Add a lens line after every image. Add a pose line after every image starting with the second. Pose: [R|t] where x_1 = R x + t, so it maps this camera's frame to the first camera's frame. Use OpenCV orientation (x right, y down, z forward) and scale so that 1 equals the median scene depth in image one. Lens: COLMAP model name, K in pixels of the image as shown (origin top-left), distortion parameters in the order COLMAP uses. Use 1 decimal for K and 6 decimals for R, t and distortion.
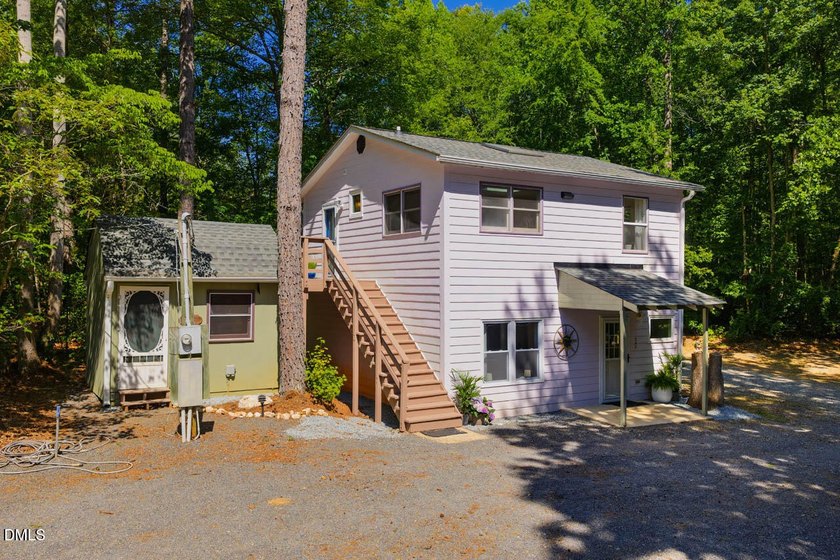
lens RADIAL K [[703.2, 0, 420.2], [0, 703.2, 277.6], [0, 0, 1]] dist [0.013570, -0.036481]
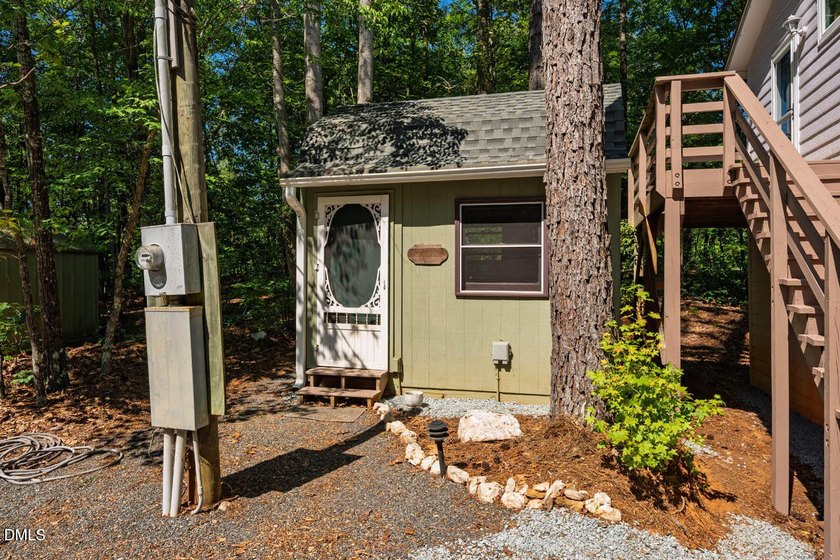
lens RADIAL K [[563.8, 0, 421.2], [0, 563.8, 278.4], [0, 0, 1]] dist [-0.007198, -0.002192]
pose [[0.658515, -0.005730, -0.752546, 0.003288], [0.011798, 0.999927, 0.002711, 0.069315], [0.752475, -0.010663, 0.658534, 0.626768]]
